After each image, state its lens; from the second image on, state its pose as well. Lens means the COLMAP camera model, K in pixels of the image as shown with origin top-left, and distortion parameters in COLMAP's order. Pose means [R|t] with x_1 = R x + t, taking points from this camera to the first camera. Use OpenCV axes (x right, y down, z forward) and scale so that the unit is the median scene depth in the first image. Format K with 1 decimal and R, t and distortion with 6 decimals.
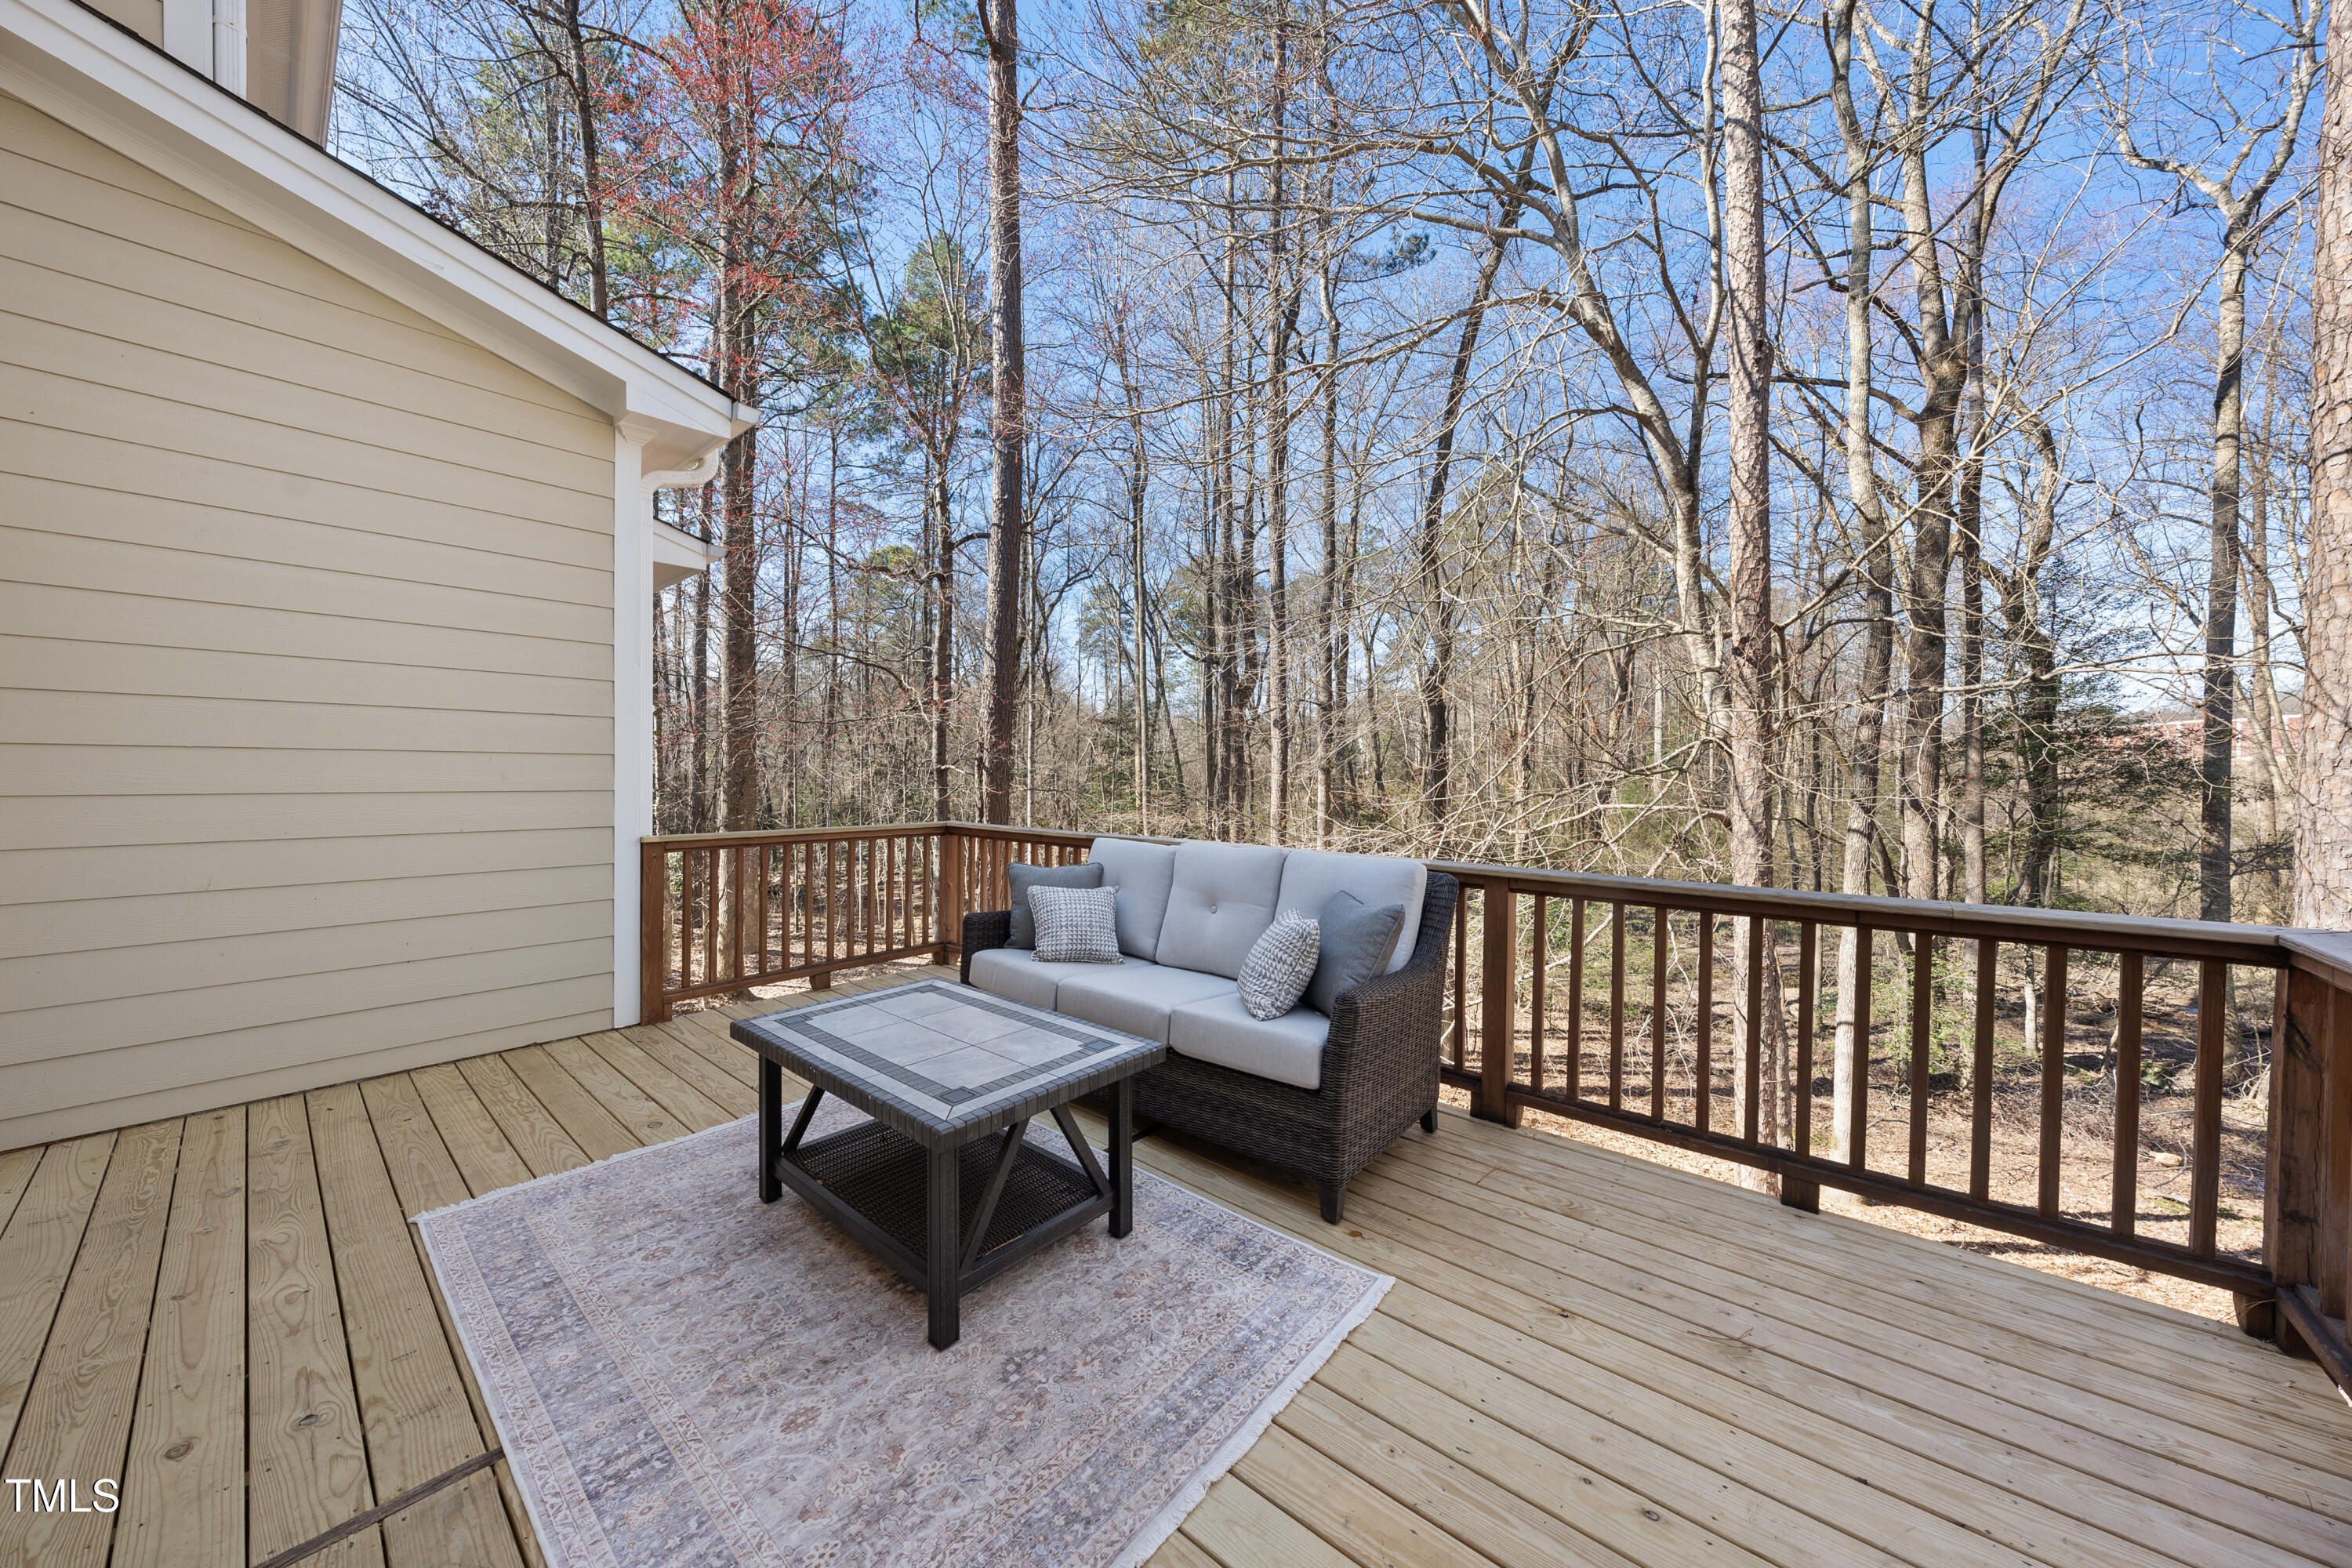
lens RADIAL K [[800.7, 0, 1177.7], [0, 800.7, 787.4], [0, 0, 1]] dist [0.001342, 0.000449]
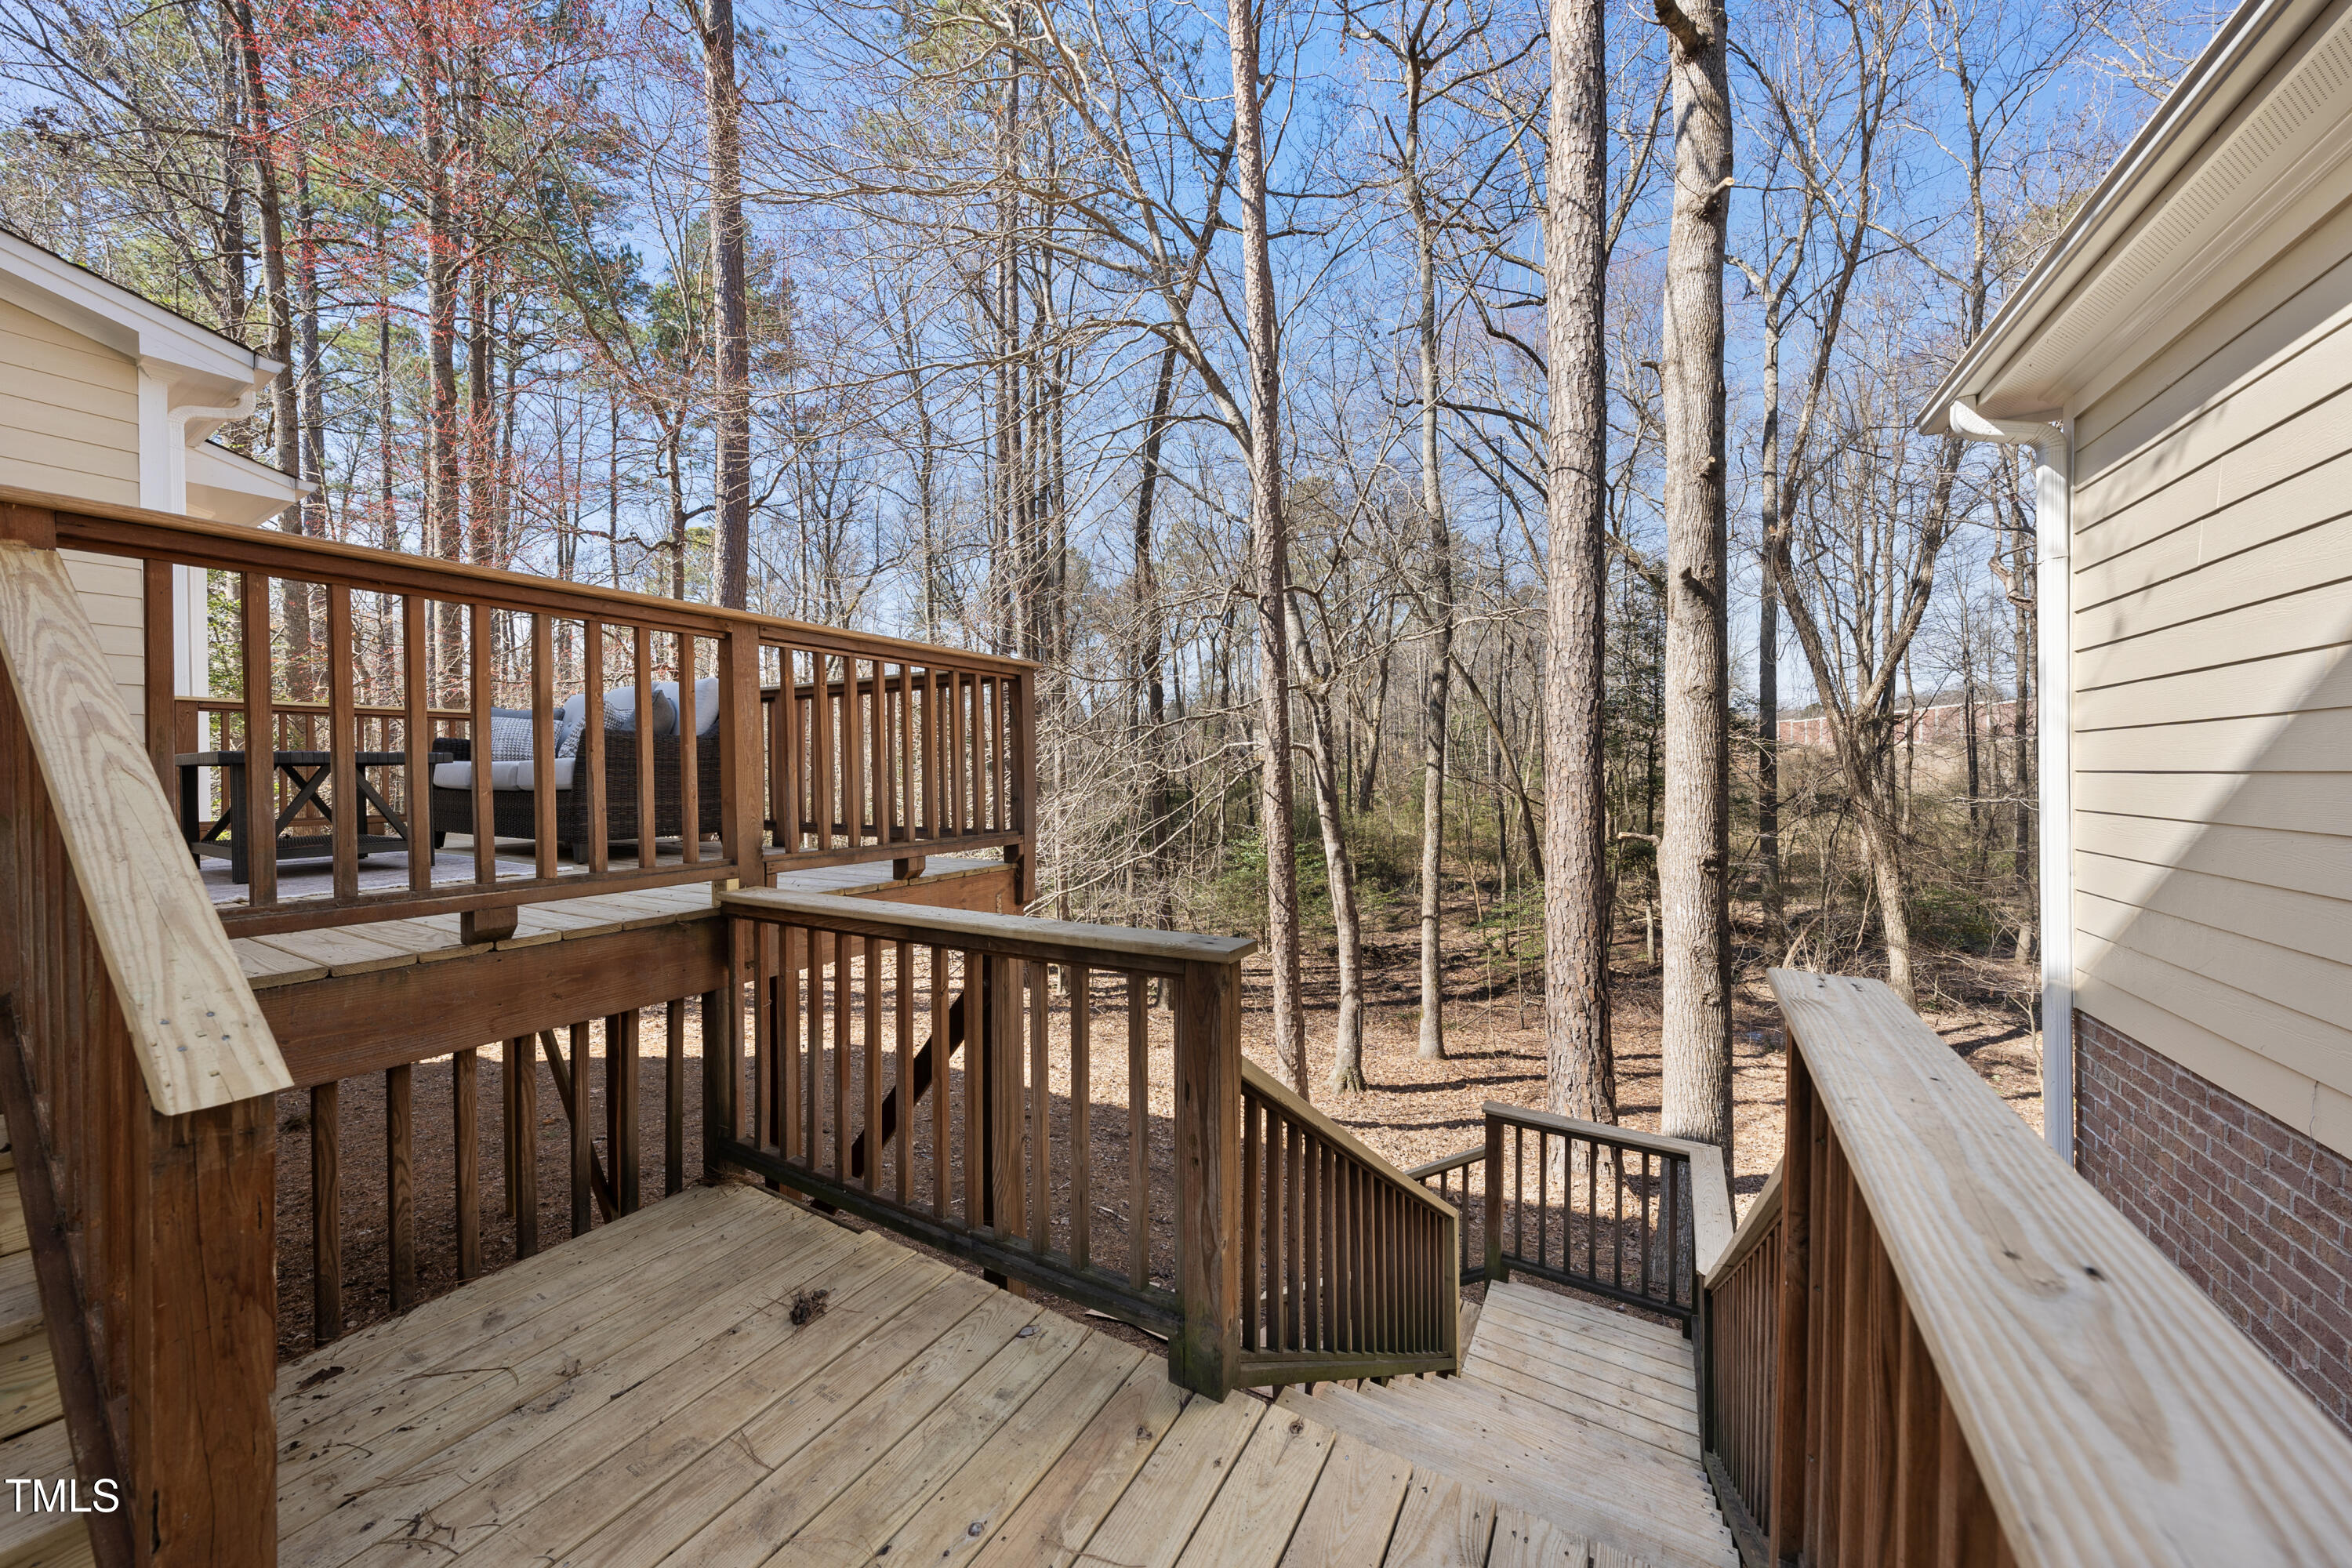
lens RADIAL K [[800.7, 0, 1177.7], [0, 800.7, 787.4], [0, 0, 1]] dist [0.001342, 0.000449]
pose [[0.985812, -0.015882, 0.167102, 0.260622], [0.015747, 0.999874, 0.002129, 0.087849], [-0.167114, 0.000533, 0.985937, -0.194909]]
